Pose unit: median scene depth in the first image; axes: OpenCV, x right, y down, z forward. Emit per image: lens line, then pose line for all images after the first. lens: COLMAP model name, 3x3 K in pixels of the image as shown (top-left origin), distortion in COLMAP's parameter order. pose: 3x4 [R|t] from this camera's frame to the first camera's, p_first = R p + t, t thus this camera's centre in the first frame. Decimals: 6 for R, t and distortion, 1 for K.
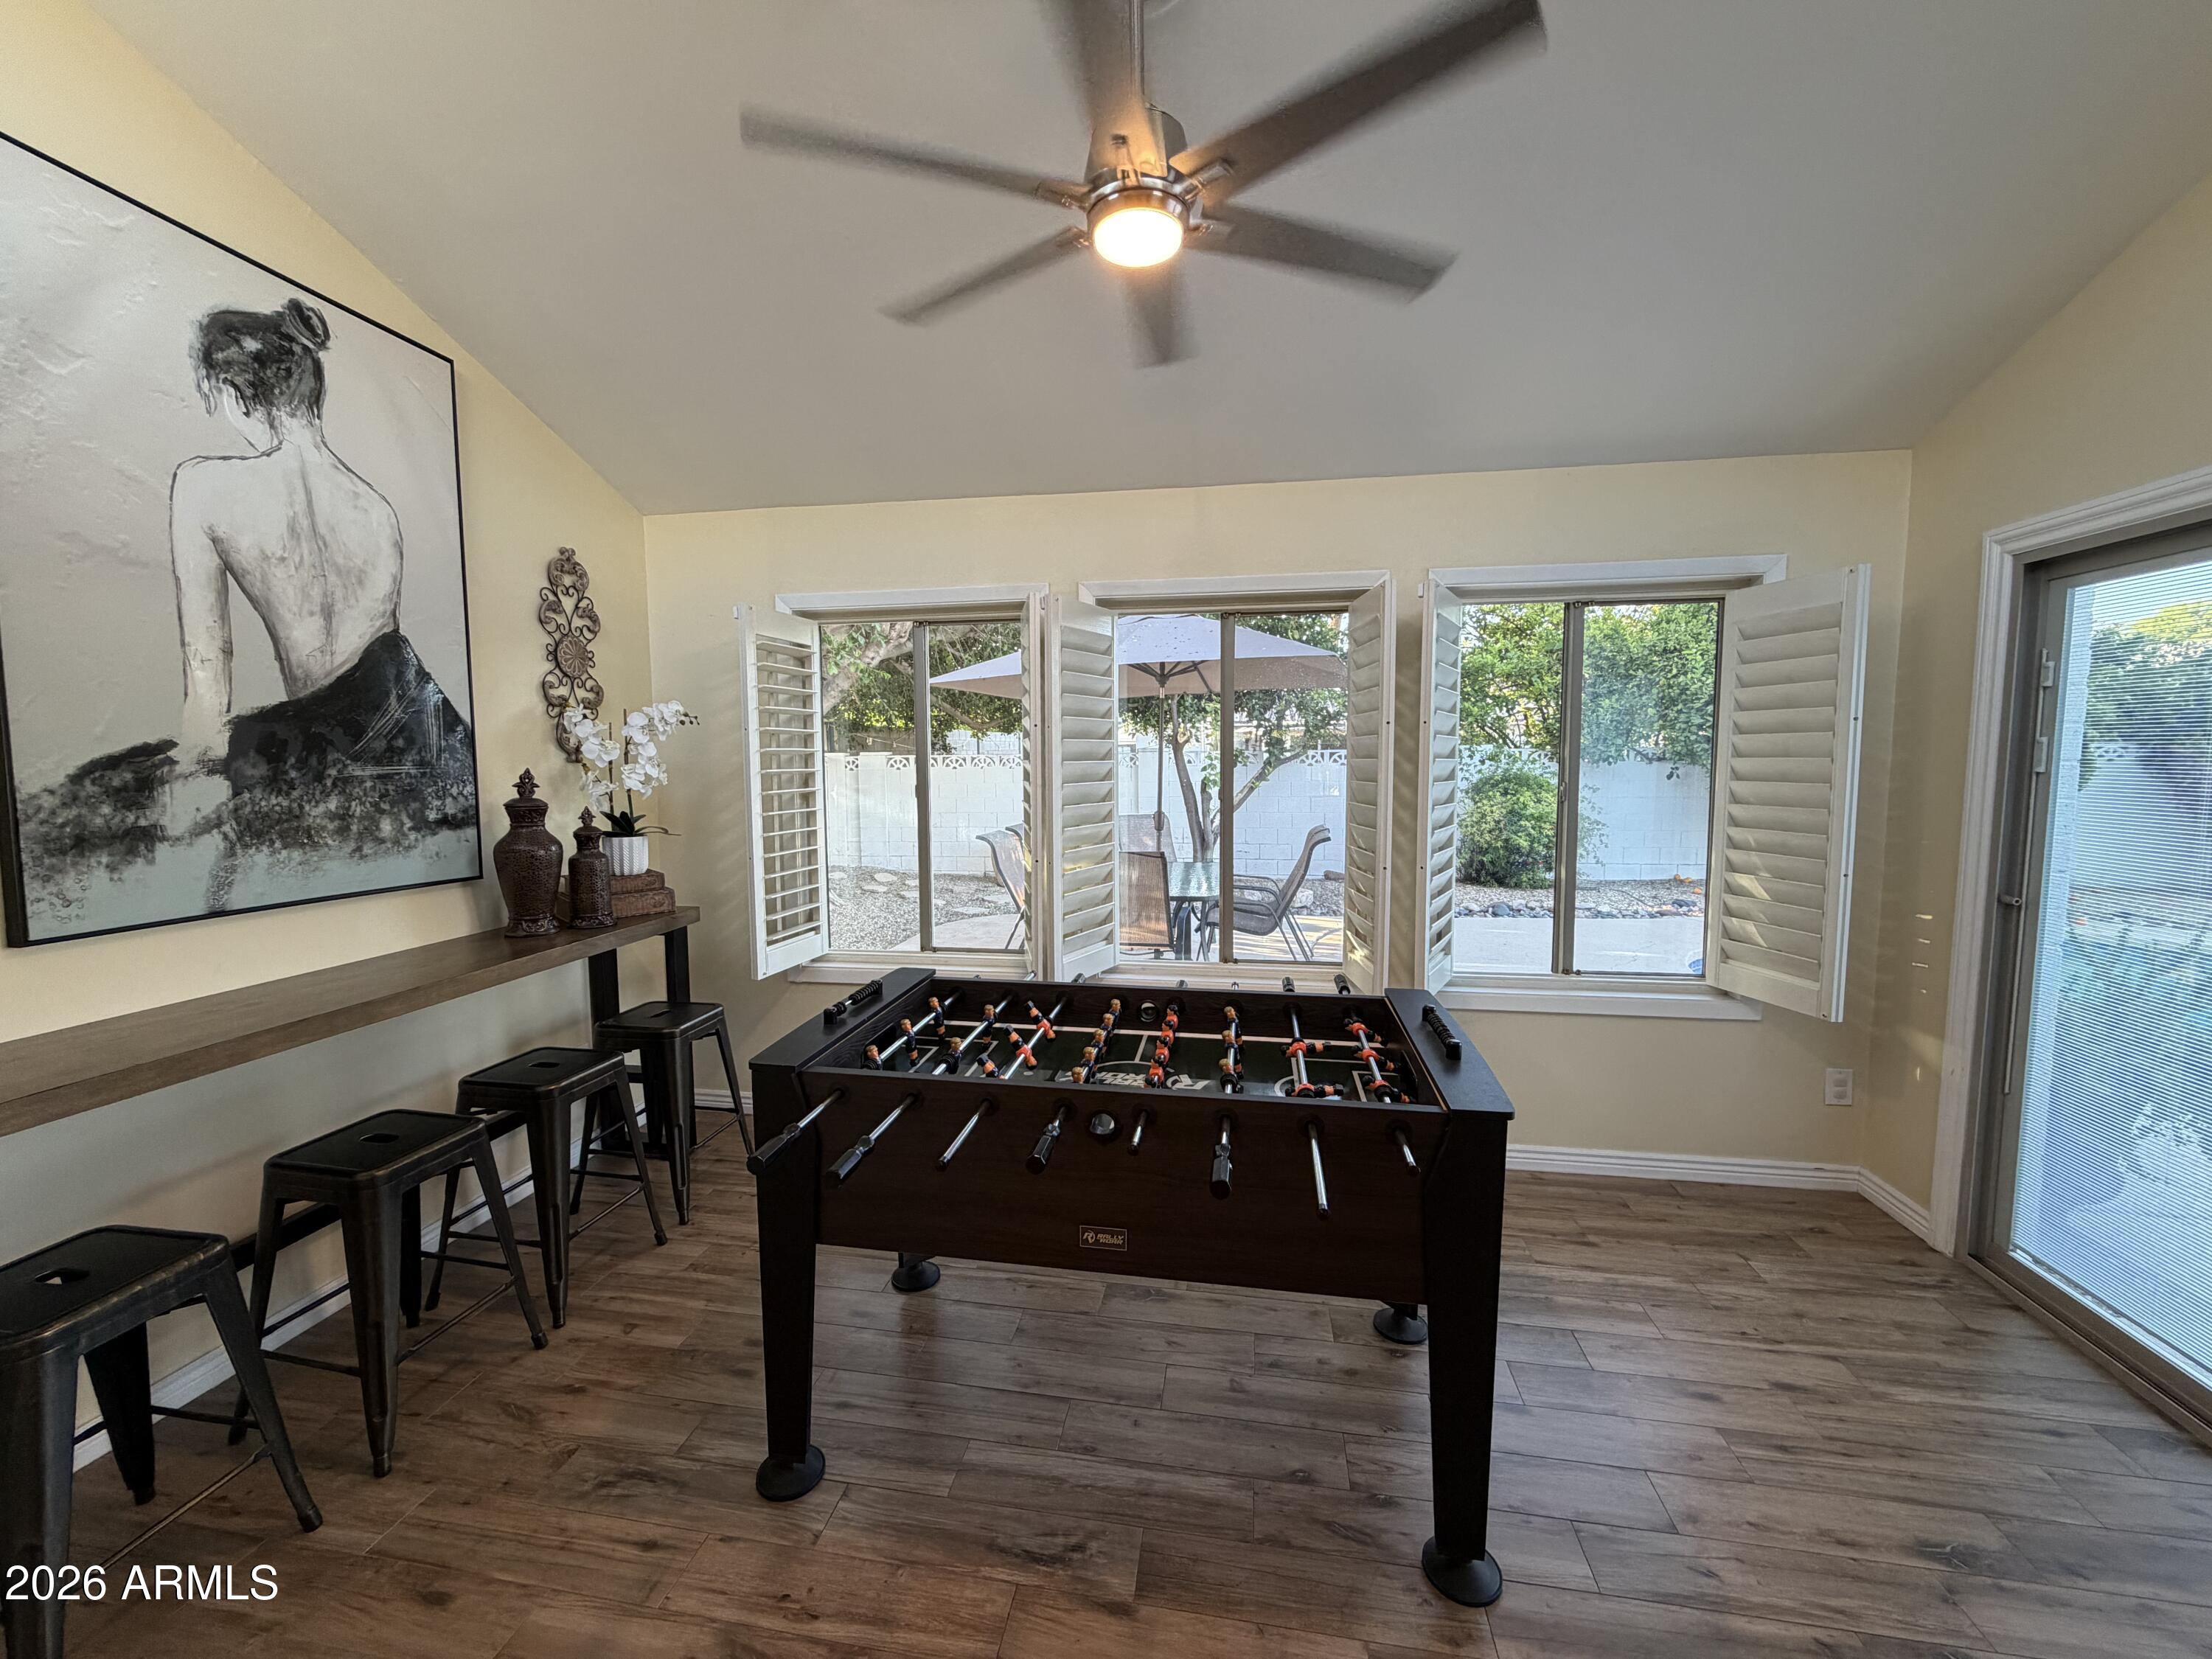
lens RADIAL K [[883.2, 0, 1101.8], [0, 883.2, 834.2], [0, 0, 1]] dist [-0.002624, 0.000635]
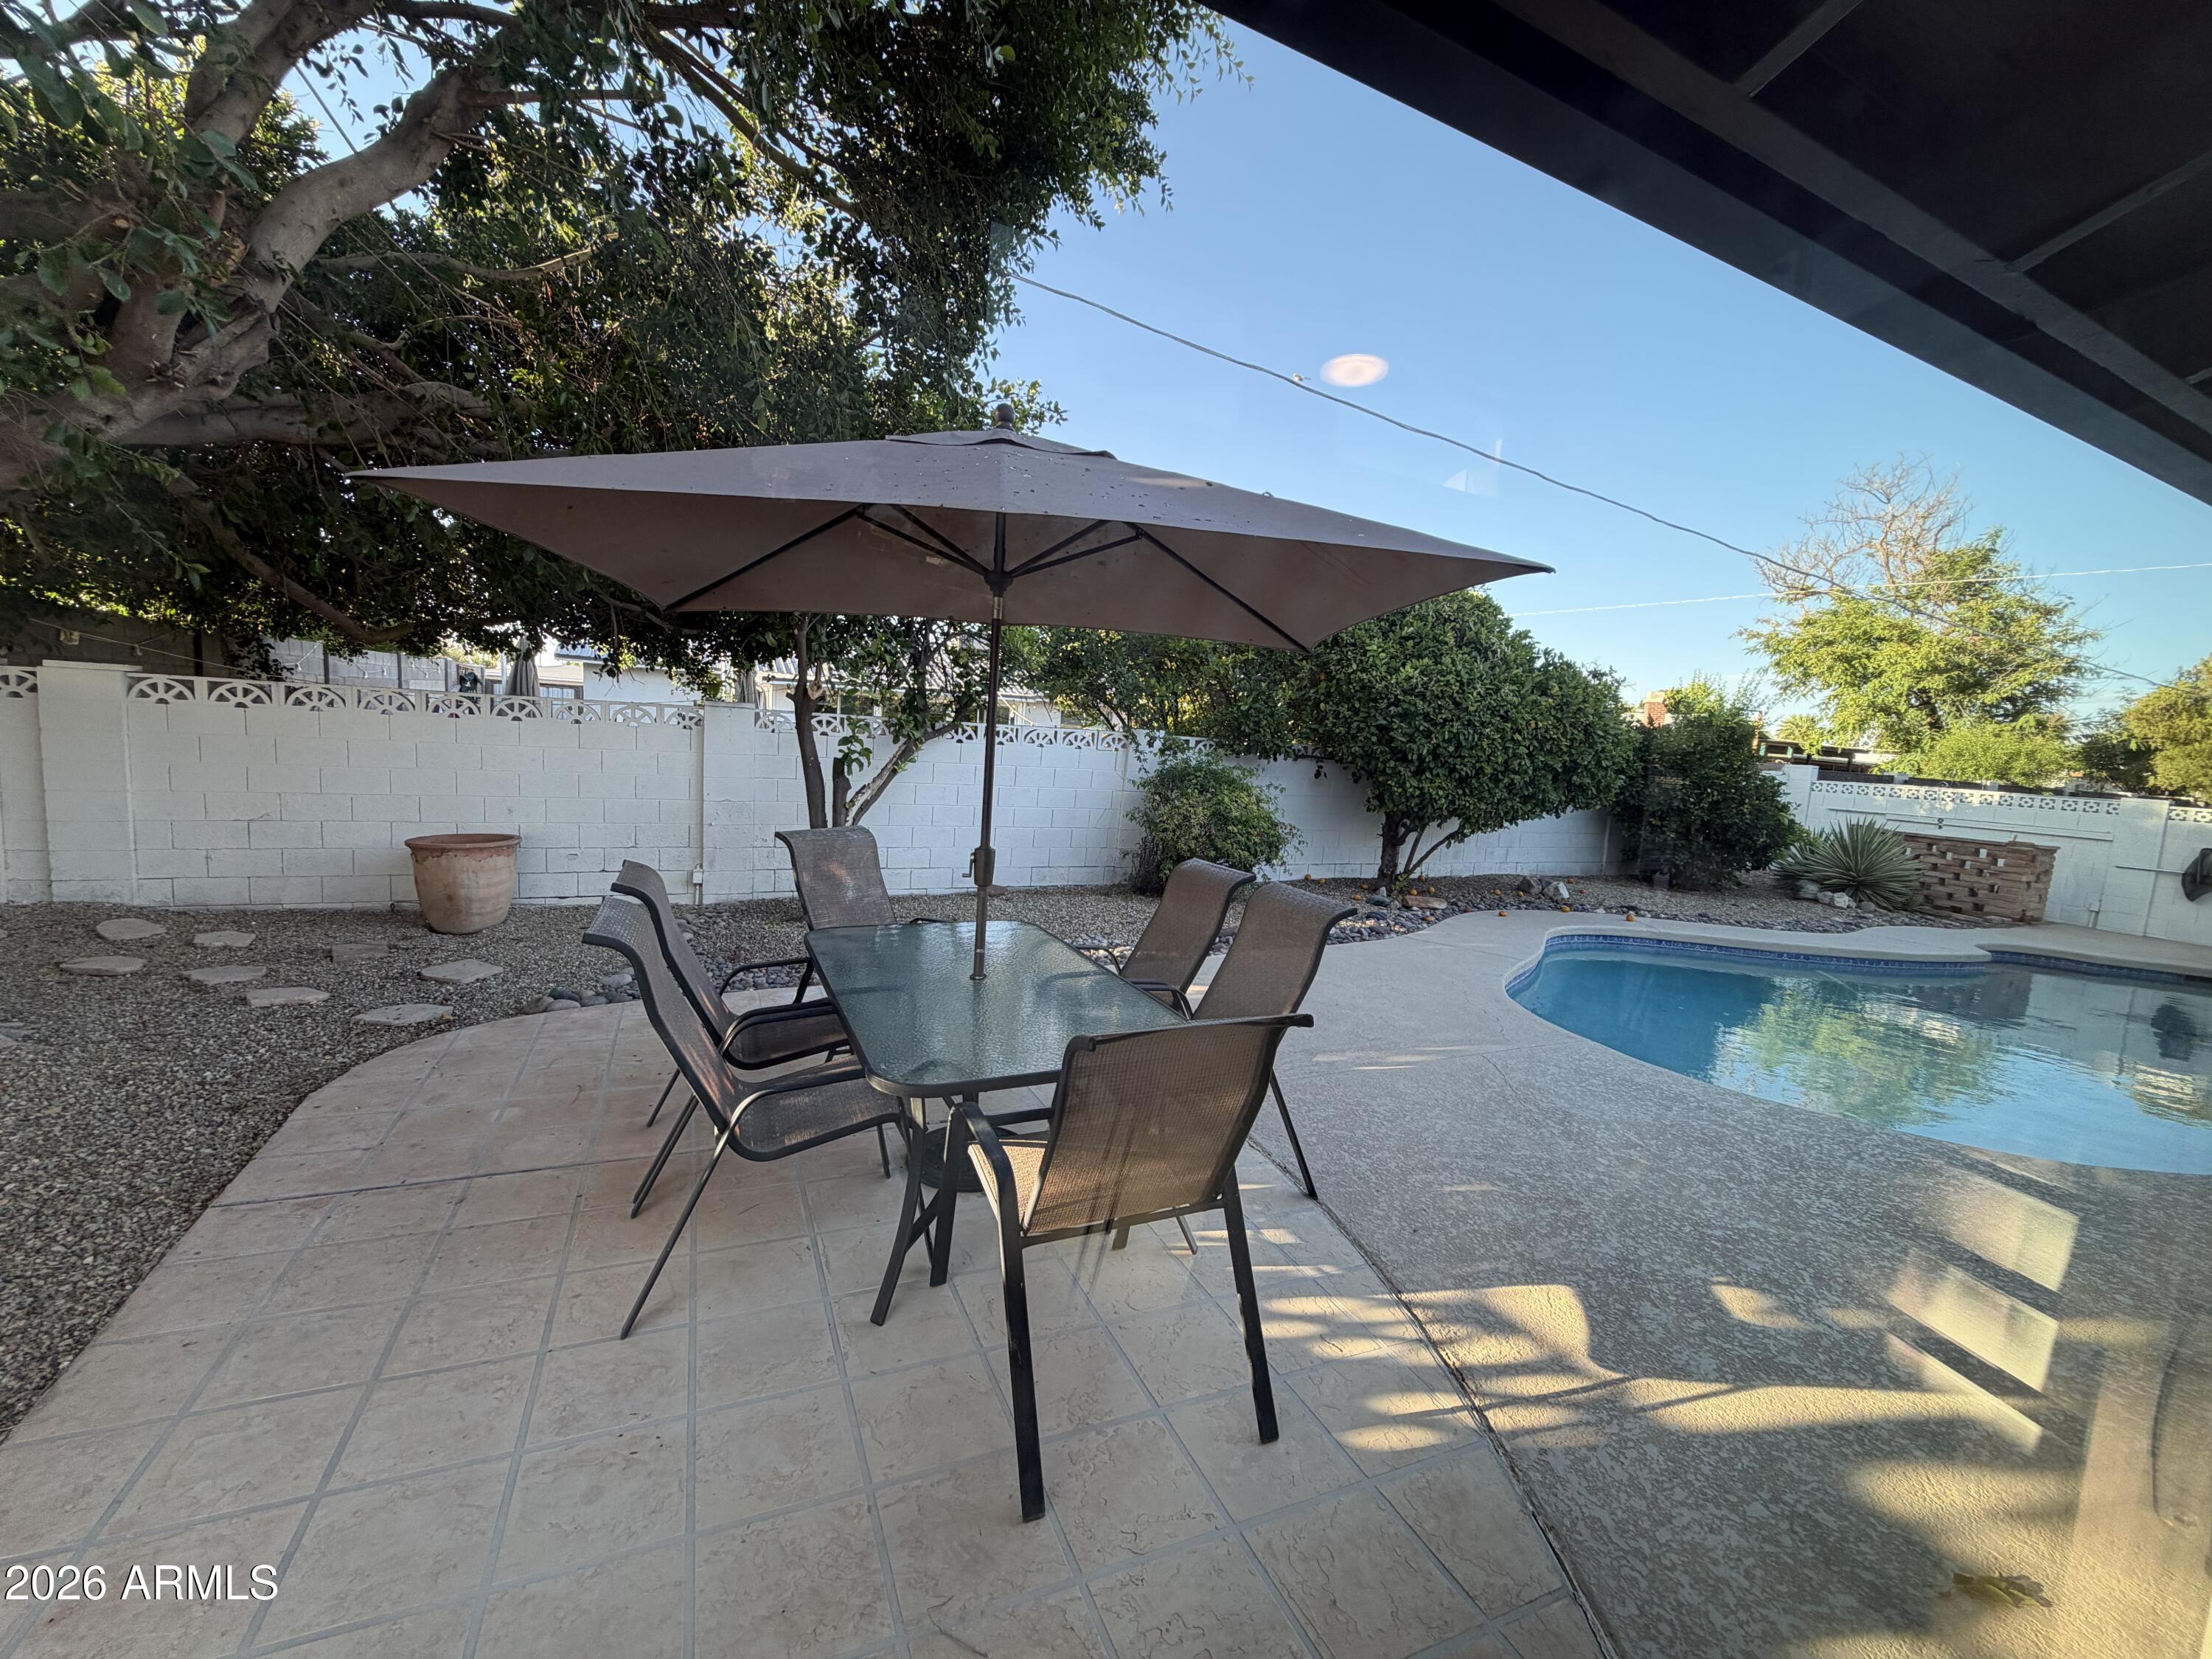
lens RADIAL K [[883.2, 0, 1107.3], [0, 883.2, 824.5], [0, 0, 1]] dist [-0.002624, 0.000635]
pose [[0.815083, -0.000430, 0.579345, -0.103701], [-0.015965, 0.999603, 0.023202, -0.030849], [-0.579125, -0.028161, 0.814752, 0.350938]]
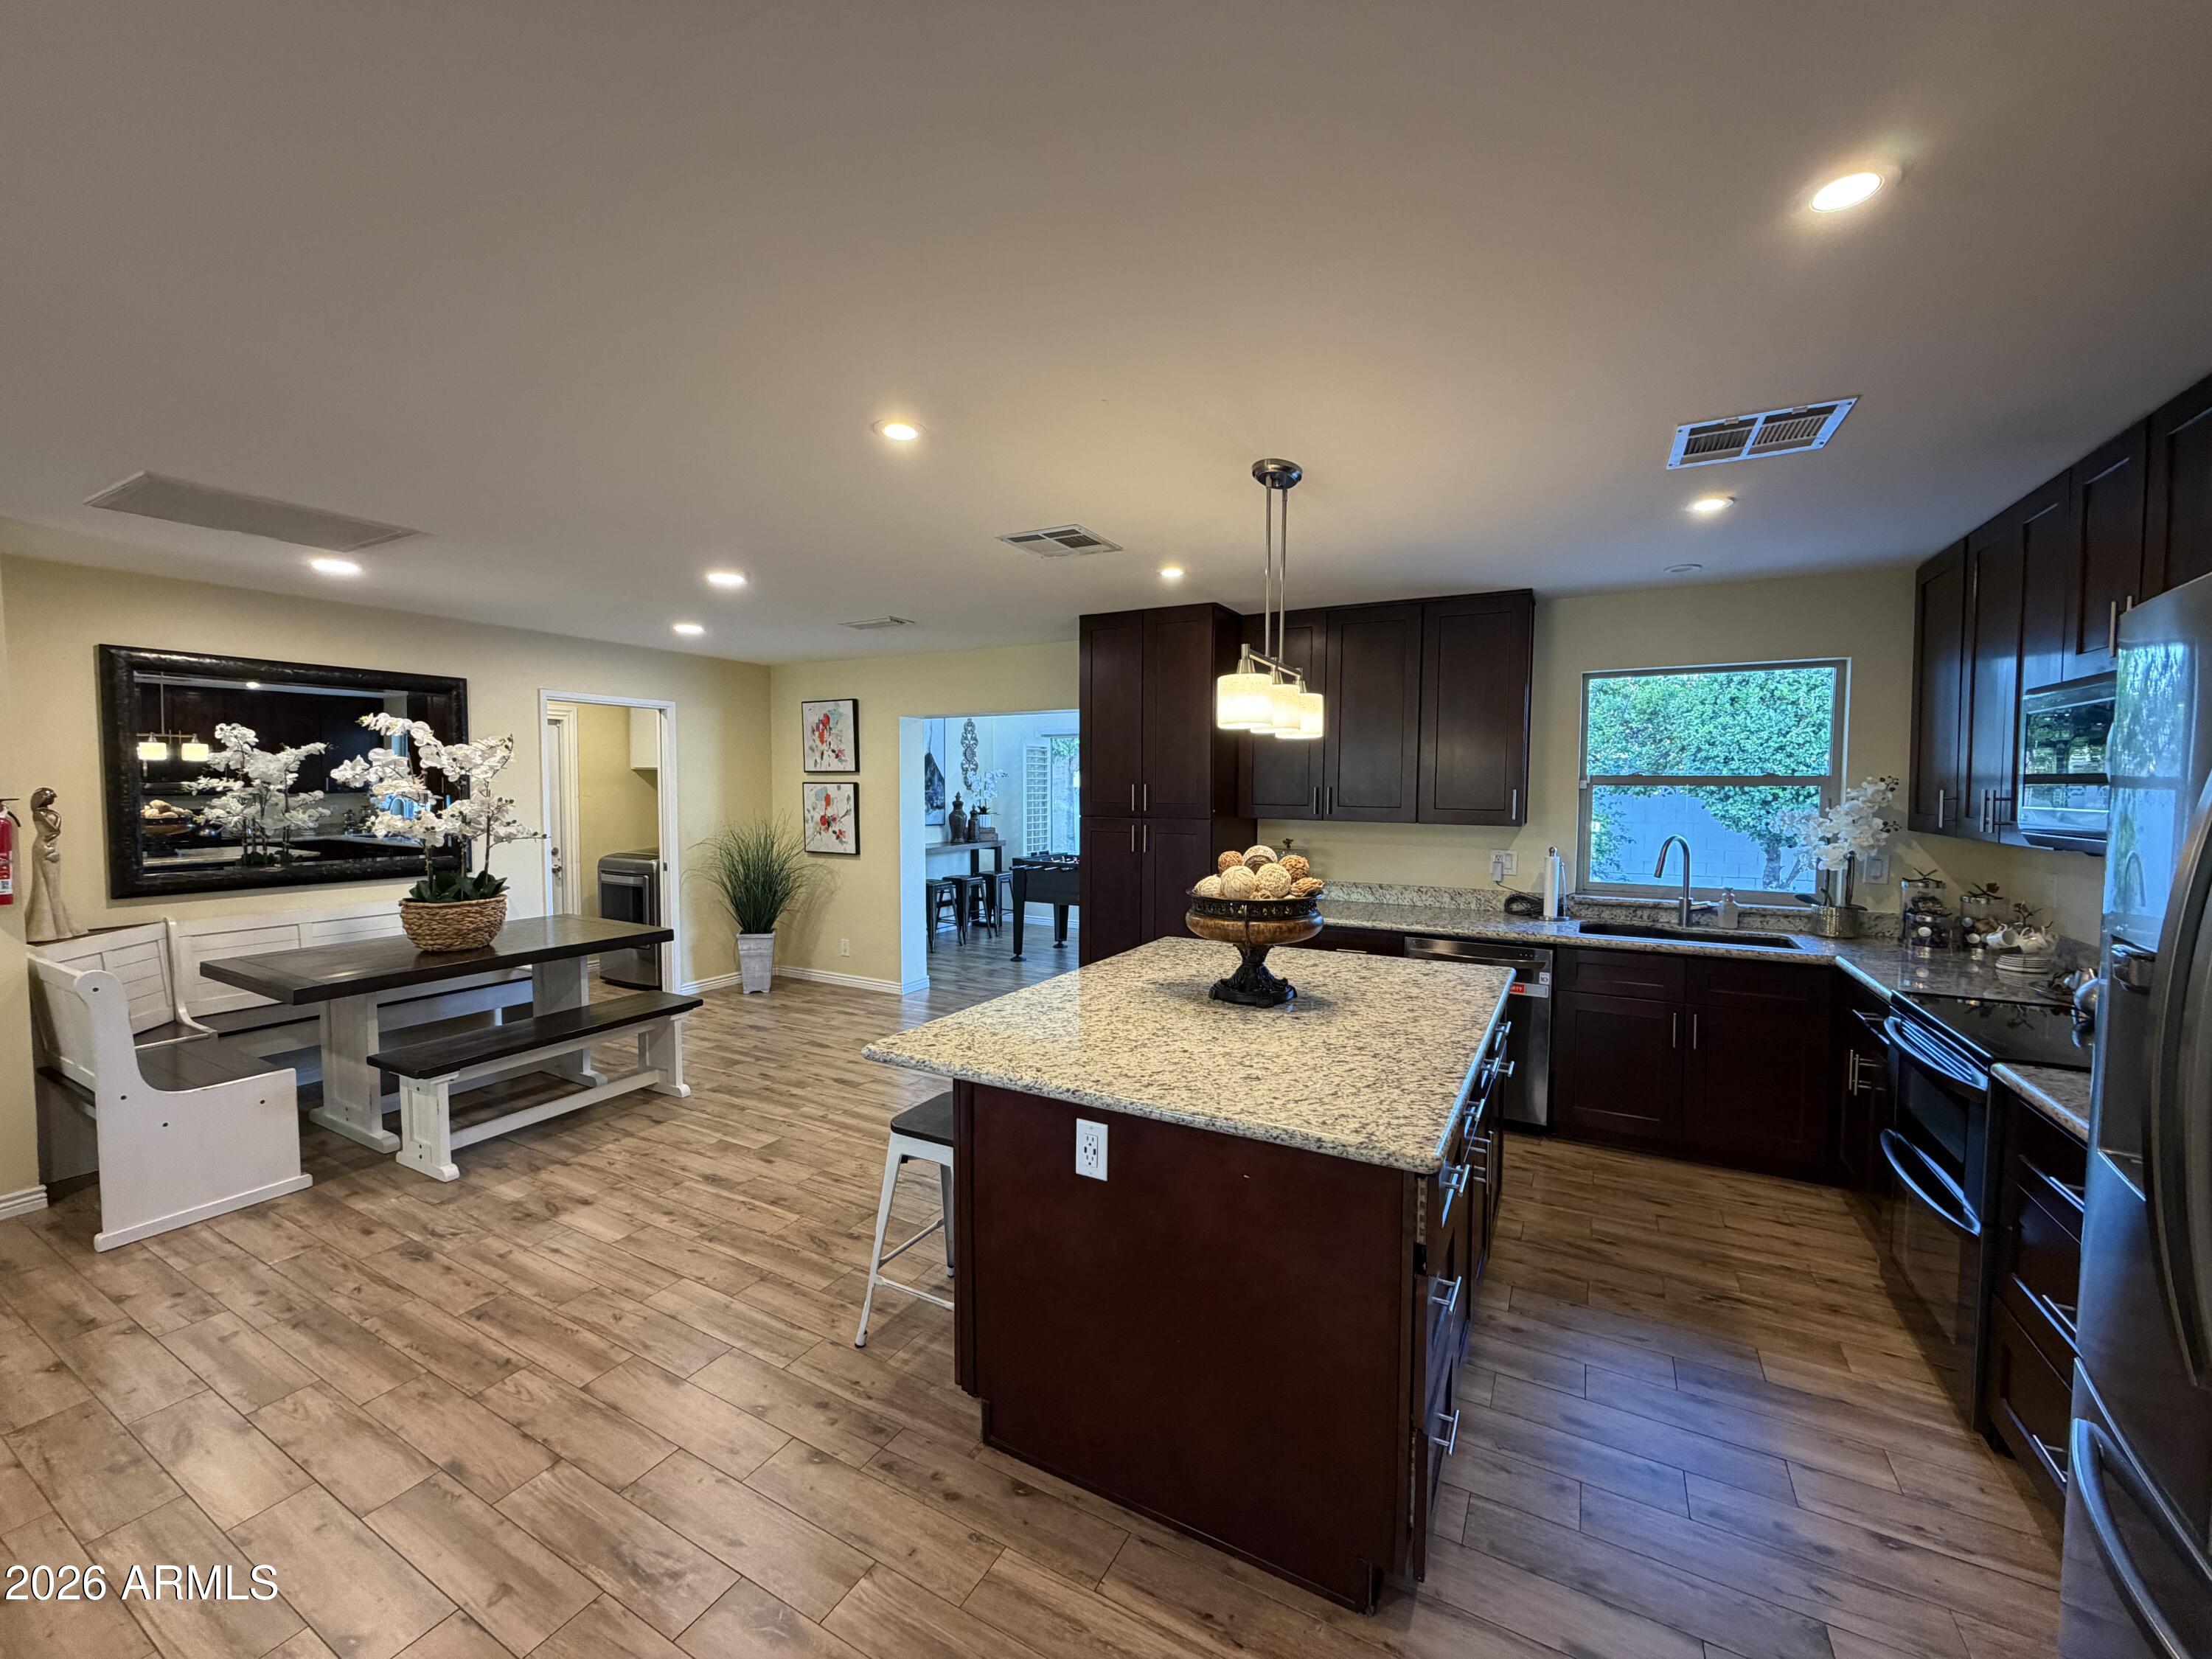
lens RADIAL K [[883.2, 0, 1103.1], [0, 883.2, 824.2], [0, 0, 1]] dist [-0.002624, 0.000635]
pose [[0.946077, 0.023108, -0.323117, 0.800529], [-0.035782, 0.998803, -0.033338, 0.119634], [0.321960, 0.043102, 0.945772, -1.678091]]
